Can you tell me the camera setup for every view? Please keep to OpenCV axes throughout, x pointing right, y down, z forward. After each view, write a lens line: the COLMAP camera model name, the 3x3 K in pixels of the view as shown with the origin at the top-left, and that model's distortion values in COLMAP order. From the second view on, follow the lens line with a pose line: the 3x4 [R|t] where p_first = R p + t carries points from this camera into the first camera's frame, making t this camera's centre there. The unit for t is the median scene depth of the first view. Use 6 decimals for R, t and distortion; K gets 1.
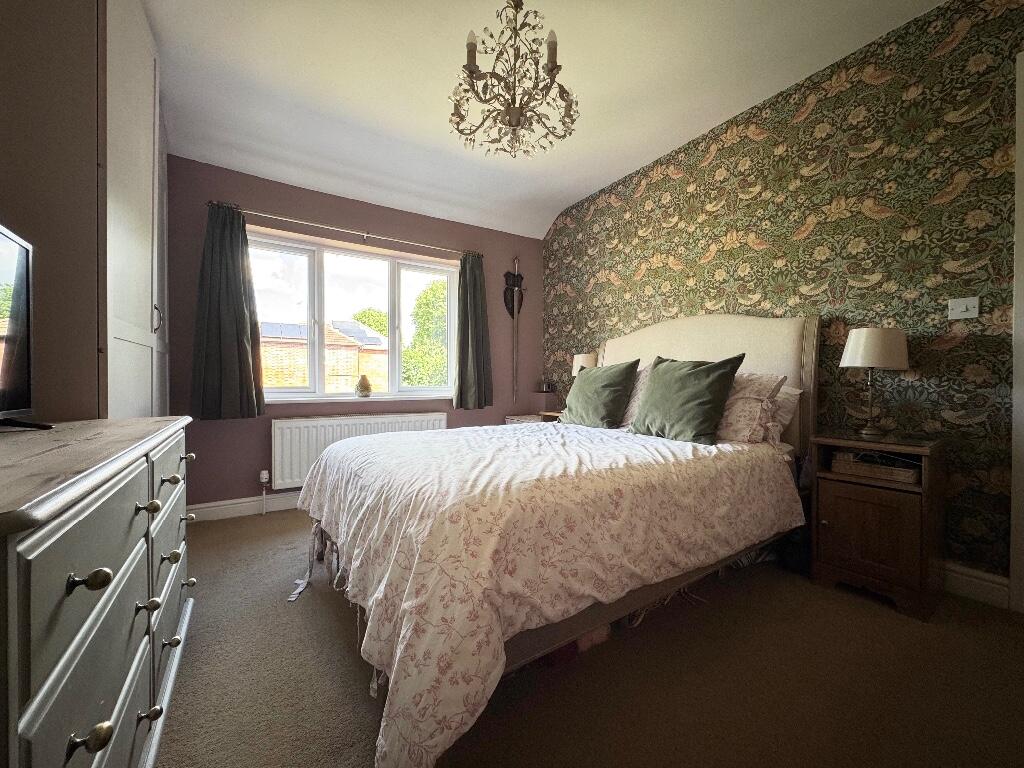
lens RADIAL K [[410.0, 0, 518.4], [0, 410.0, 387.5], [0, 0, 1]] dist [-0.000477, 0.000431]
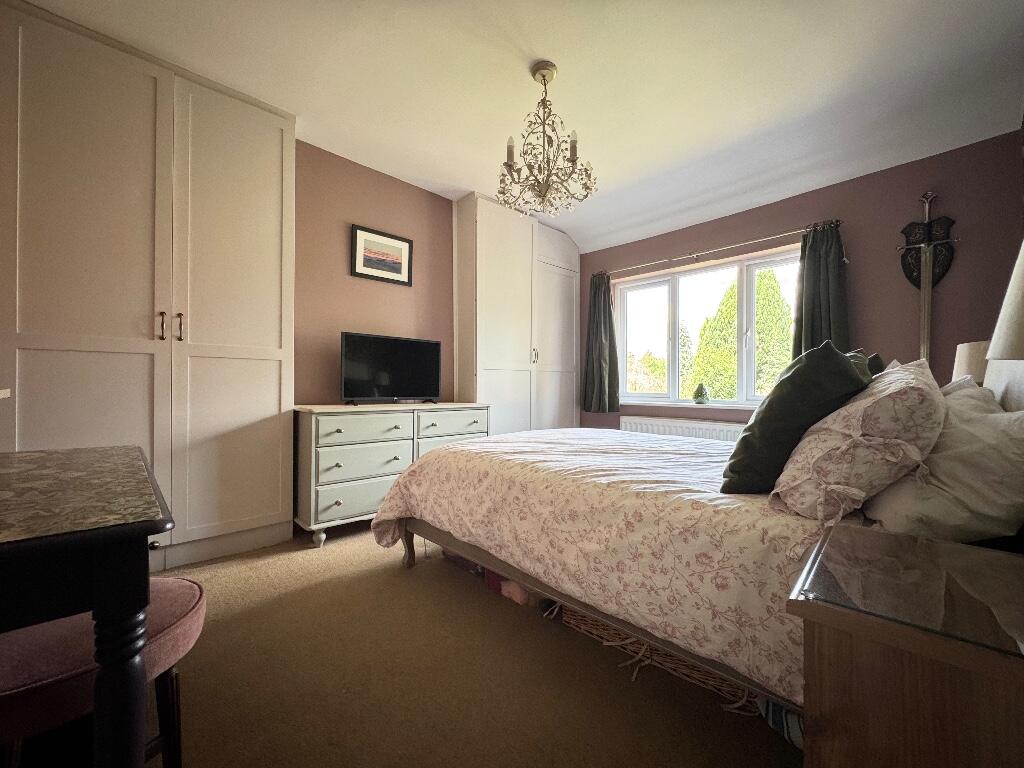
lens RADIAL K [[410.0, 0, 514.0], [0, 410.0, 384.6], [0, 0, 1]] dist [-0.000477, 0.000431]
pose [[0.205988, -0.006351, -0.978534, 0.571423], [-0.030884, 0.999439, -0.012988, 0.001931], [0.978067, 0.032897, 0.205676, 0.309971]]
